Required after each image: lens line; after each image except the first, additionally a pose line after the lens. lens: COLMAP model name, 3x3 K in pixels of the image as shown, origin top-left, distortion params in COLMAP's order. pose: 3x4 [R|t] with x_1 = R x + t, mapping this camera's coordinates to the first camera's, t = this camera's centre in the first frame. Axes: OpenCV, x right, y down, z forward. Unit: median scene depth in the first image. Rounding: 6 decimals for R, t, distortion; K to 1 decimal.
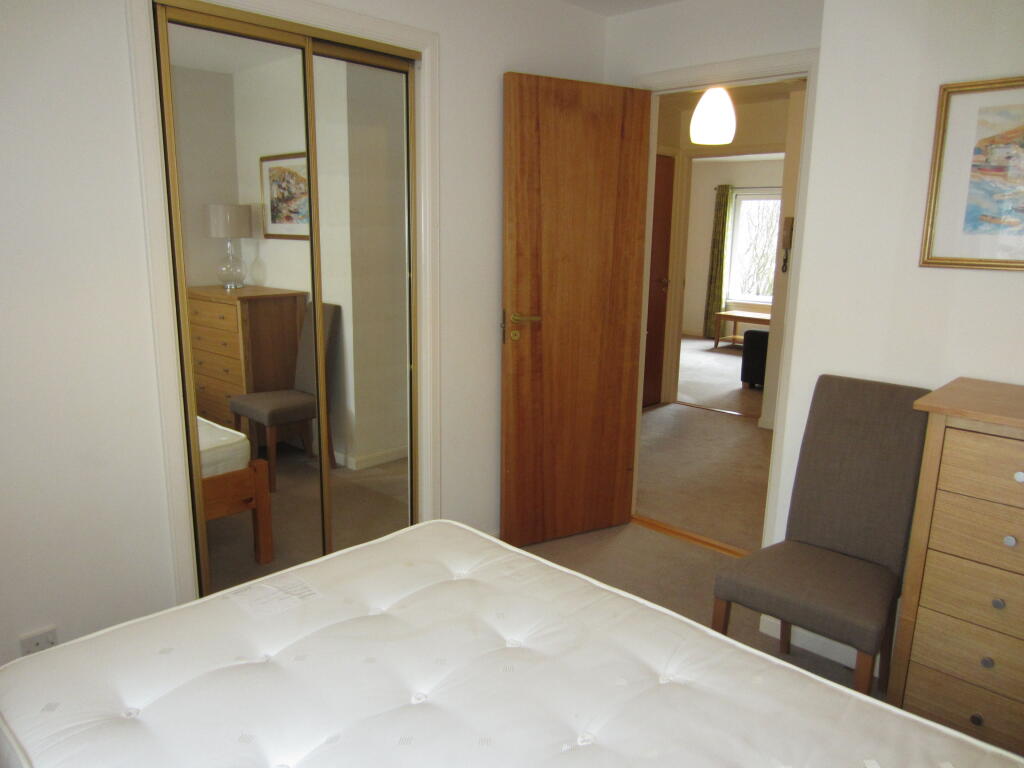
lens RADIAL K [[745.7, 0, 512.0], [0, 745.7, 384.0], [0, 0, 1]] dist [-0.000718, 0.006512]
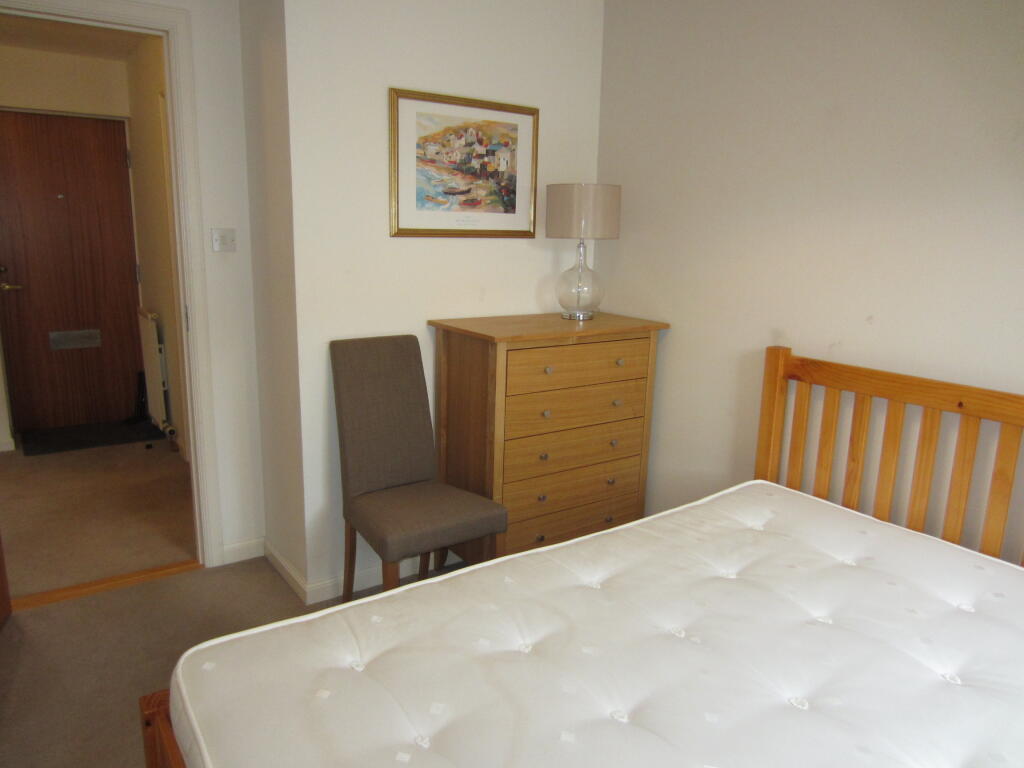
lens RADIAL K [[745.7, 0, 512.0], [0, 745.7, 384.0], [0, 0, 1]] dist [-0.000718, 0.006512]
pose [[0.194694, -0.225747, 0.954533, -0.673038], [0.187791, 0.963732, 0.189620, -0.128572], [-0.962720, 0.142335, 0.230026, 0.604829]]
